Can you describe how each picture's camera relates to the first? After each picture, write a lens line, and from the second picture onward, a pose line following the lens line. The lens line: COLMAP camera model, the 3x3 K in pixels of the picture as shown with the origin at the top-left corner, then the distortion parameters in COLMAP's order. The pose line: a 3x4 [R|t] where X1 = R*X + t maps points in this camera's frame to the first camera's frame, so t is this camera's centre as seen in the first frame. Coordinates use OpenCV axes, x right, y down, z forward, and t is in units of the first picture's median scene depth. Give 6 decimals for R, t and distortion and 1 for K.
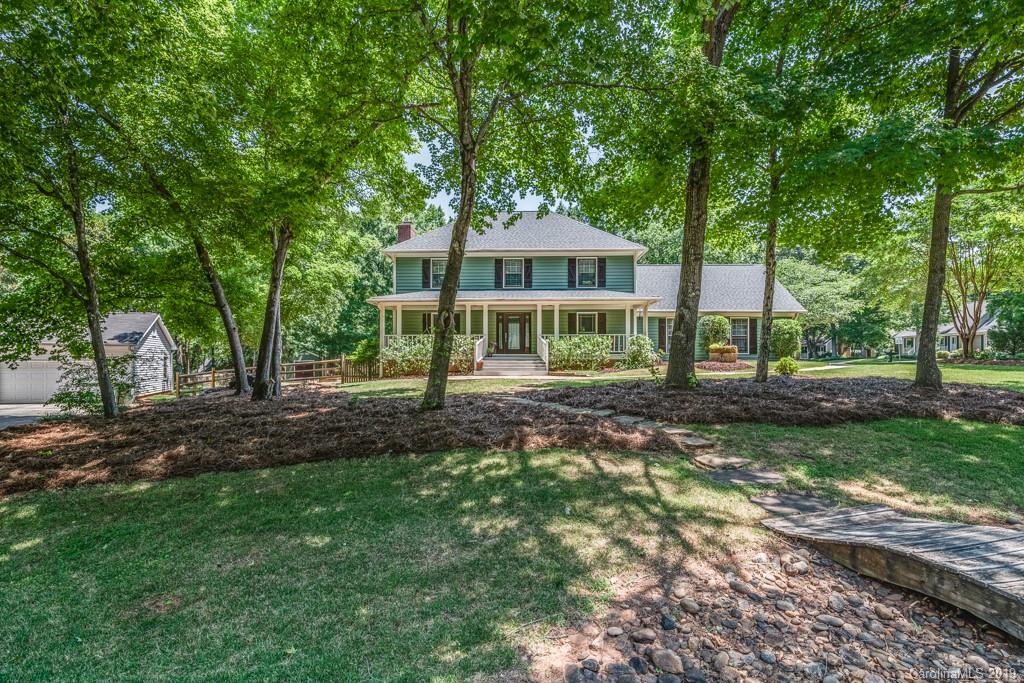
lens RADIAL K [[461.4, 0, 510.4], [0, 461.4, 345.8], [0, 0, 1]] dist [-0.001878, 0.000222]
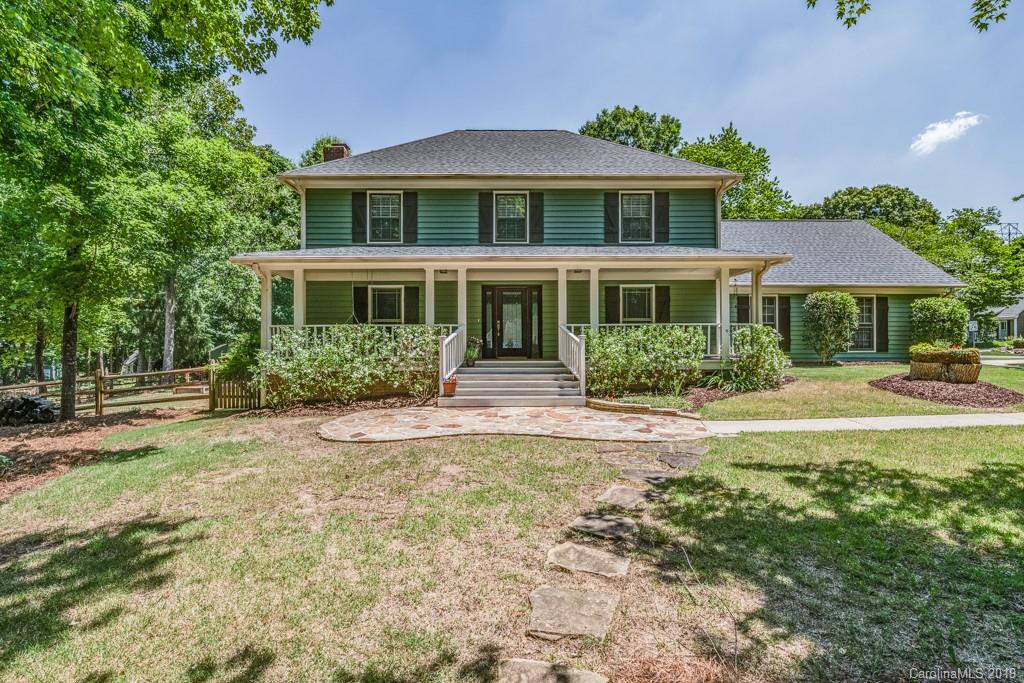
lens RADIAL K [[461.4, 0, 515.7], [0, 461.4, 334.3], [0, 0, 1]] dist [-0.001878, 0.000222]
pose [[0.998819, -0.003529, 0.048458, -0.016729], [0.002961, 0.999926, 0.011778, -0.018197], [-0.048496, -0.011620, 0.998756, 0.438107]]
